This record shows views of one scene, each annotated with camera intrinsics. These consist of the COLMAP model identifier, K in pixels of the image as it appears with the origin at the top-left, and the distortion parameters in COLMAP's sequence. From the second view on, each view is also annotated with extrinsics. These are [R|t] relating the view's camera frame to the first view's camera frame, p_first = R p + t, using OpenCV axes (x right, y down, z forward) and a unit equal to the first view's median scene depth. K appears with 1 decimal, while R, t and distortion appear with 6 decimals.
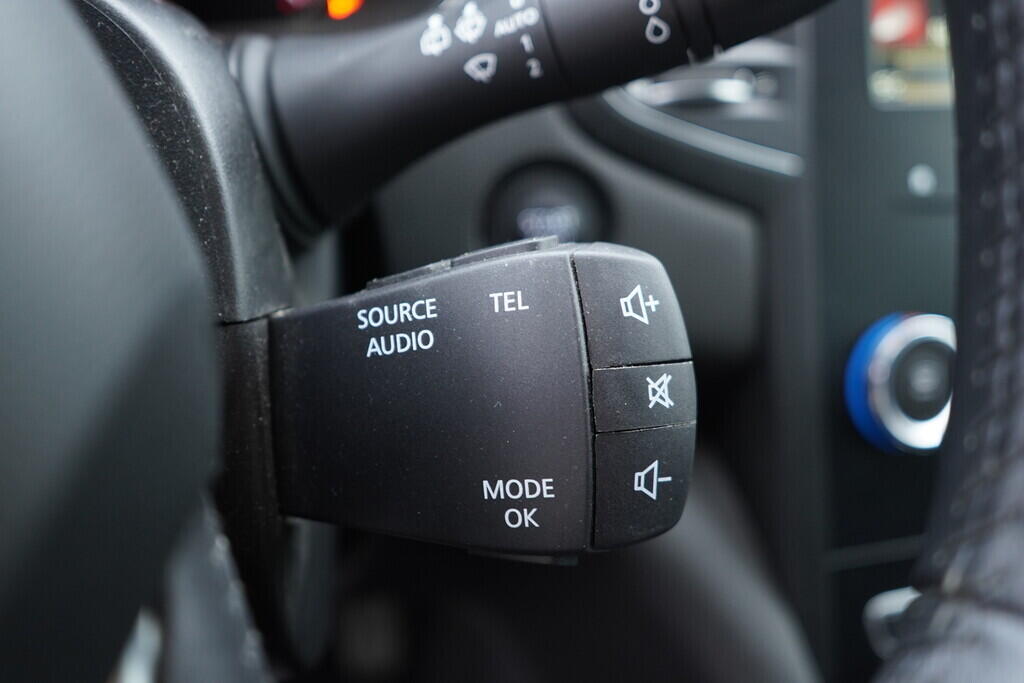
lens RADIAL K [[1062.4, 0, 516.2], [0, 1062.4, 339.2], [0, 0, 1]] dist [0.011324, 0.000000]
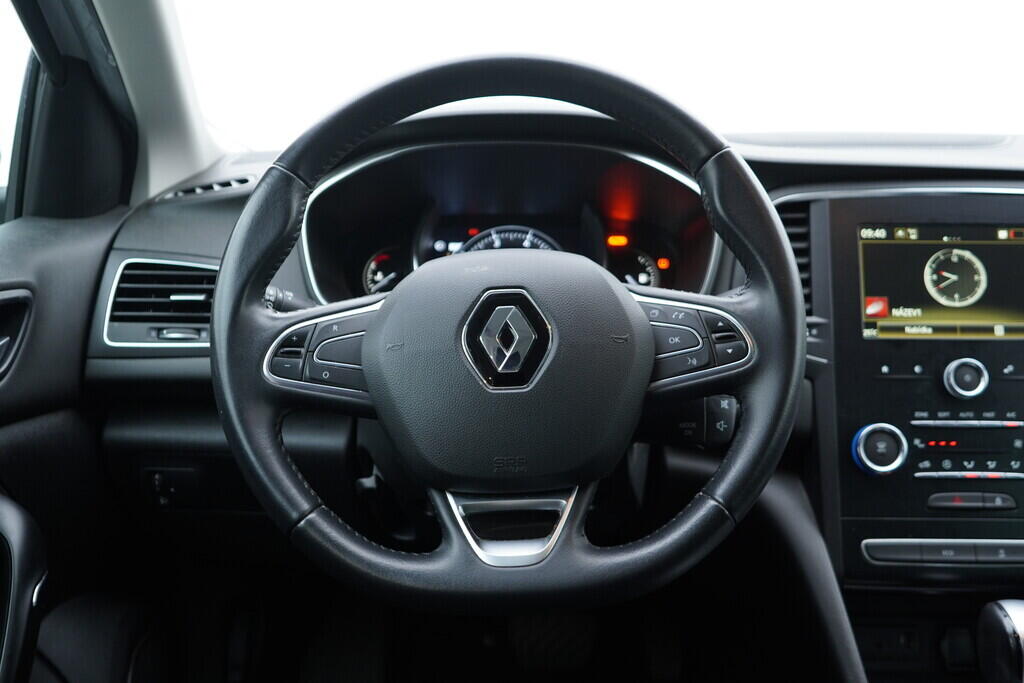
lens RADIAL K [[1062.4, 0, 521.1], [0, 1062.4, 346.9], [0, 0, 1]] dist [0.011324, 0.000000]
pose [[0.950419, 0.025233, -0.309947, 0.529096], [-0.089688, 0.976591, -0.195513, 0.570251], [0.297758, 0.213618, 0.930434, -2.492921]]
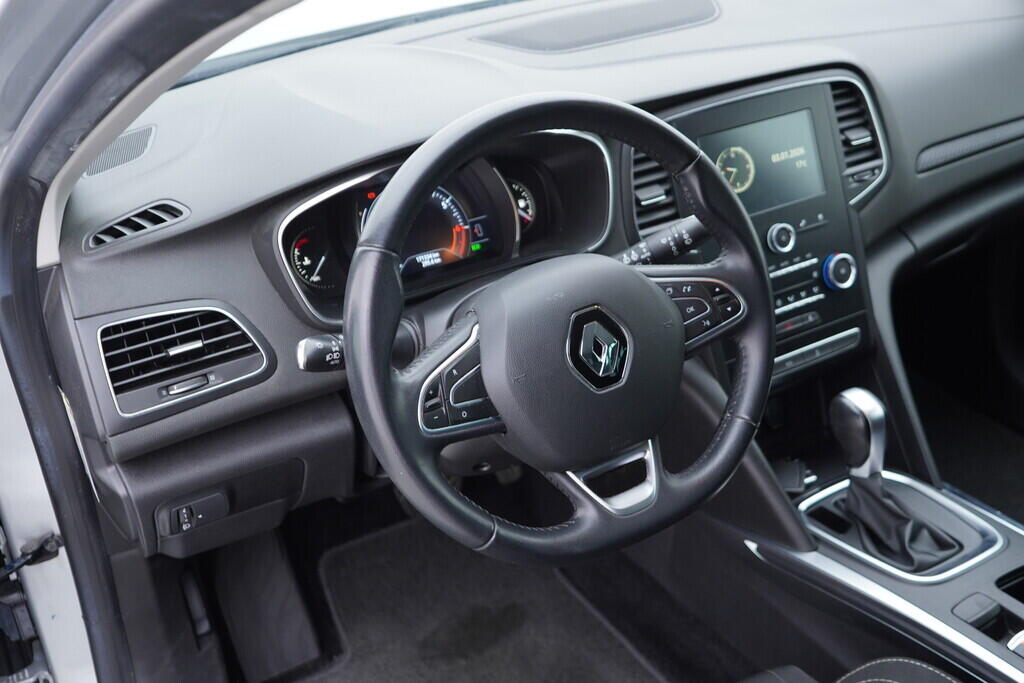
lens RADIAL K [[1062.4, 0, 519.6], [0, 1062.4, 341.5], [0, 0, 1]] dist [0.011324, 0.000000]
pose [[0.971582, -0.194702, 0.134607, -1.213315], [0.181014, 0.977589, 0.107484, -0.525487], [-0.152517, -0.080064, 0.985052, -3.446254]]
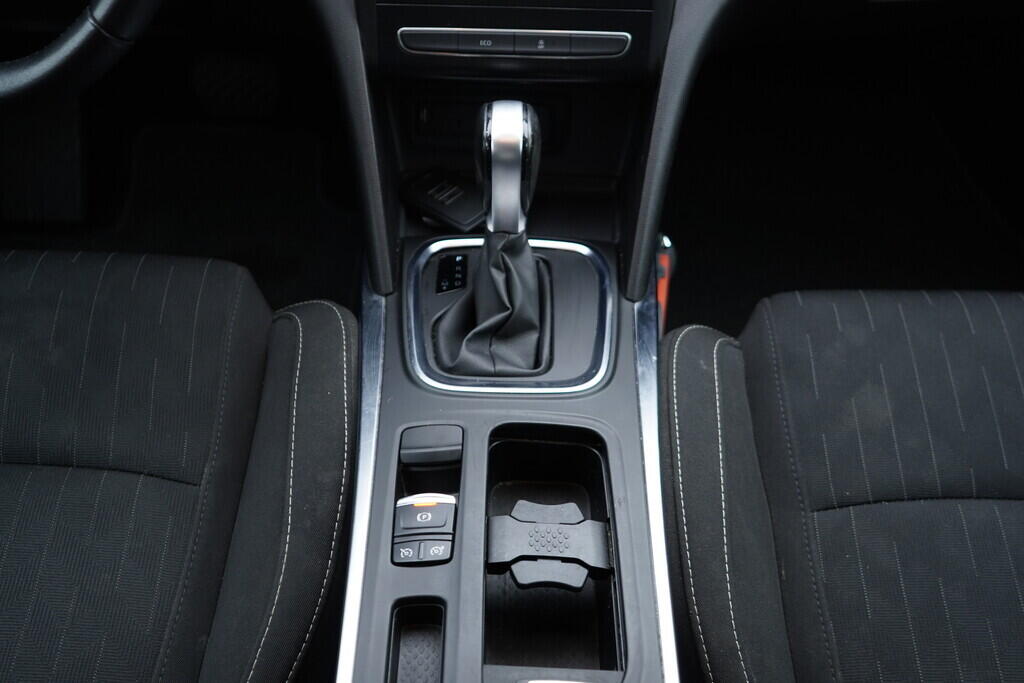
lens RADIAL K [[1062.4, 0, 511.2], [0, 1062.4, 340.6], [0, 0, 1]] dist [0.011324, 0.000000]
pose [[0.952374, 0.195882, -0.233697, 1.952774], [-0.103645, 0.928703, 0.356047, 0.049775], [0.286778, -0.314868, 0.904774, -1.955672]]
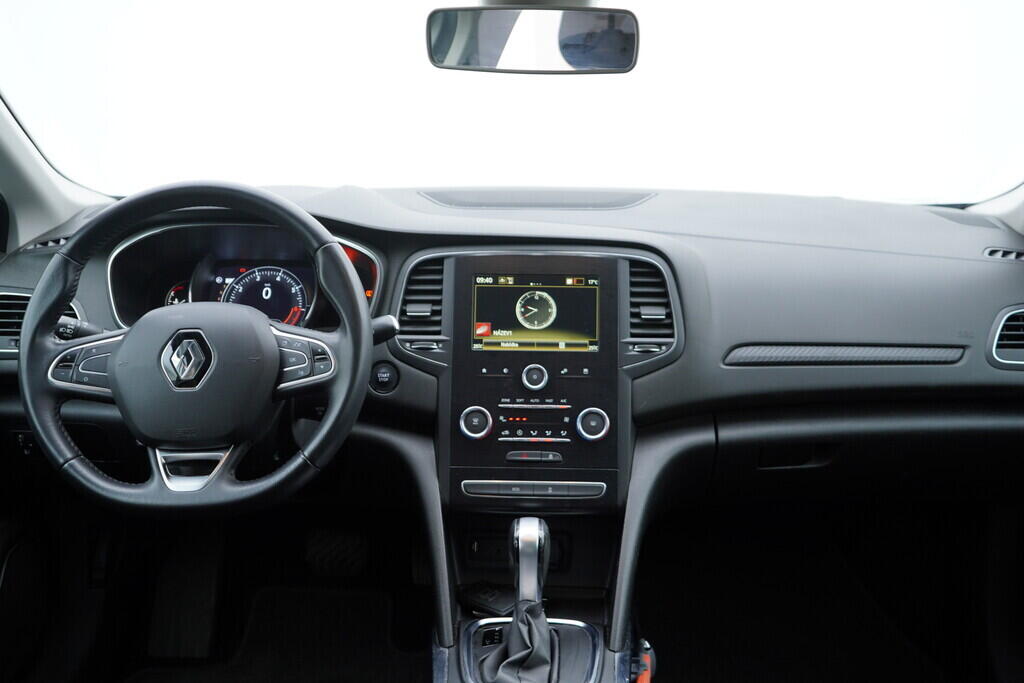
lens RADIAL K [[1062.4, 0, 511.5], [0, 1062.4, 361.2], [0, 0, 1]] dist [0.011324, 0.000000]
pose [[0.943768, 0.048986, -0.326959, 2.688083], [-0.099197, 0.985353, -0.138704, 0.529329], [0.315375, 0.163337, 0.934804, -3.998832]]
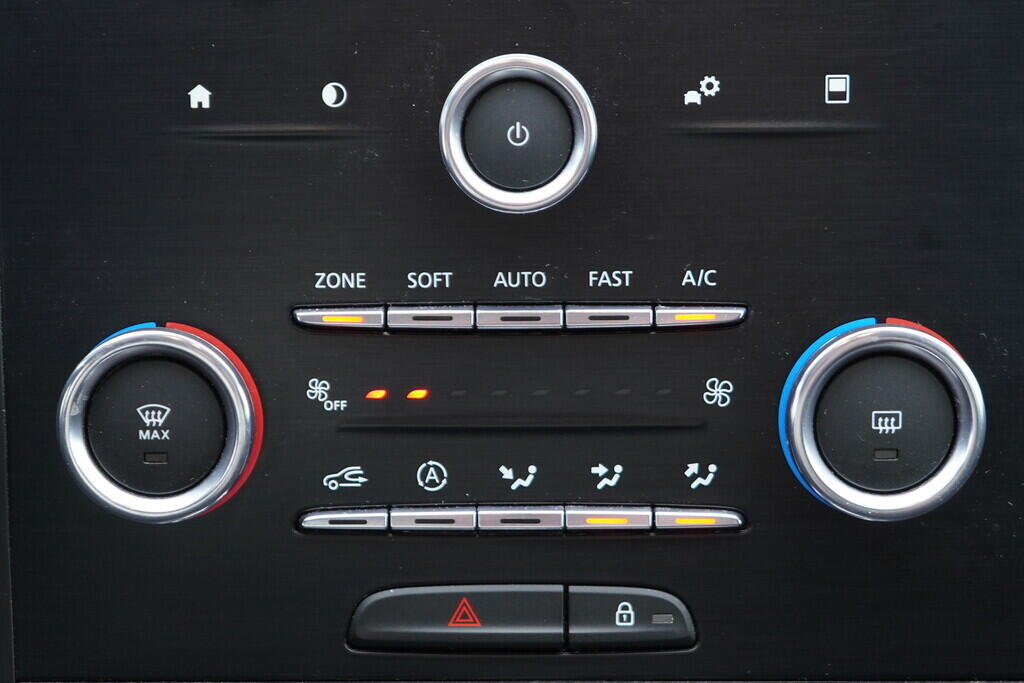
lens RADIAL K [[1062.4, 0, 515.5], [0, 1062.4, 338.5], [0, 0, 1]] dist [0.011324, 0.000000]
pose [[0.947858, 0.085620, -0.306976, 1.171575], [-0.079330, 0.996304, 0.032932, -0.070310], [0.308661, -0.006862, 0.951147, 0.725805]]
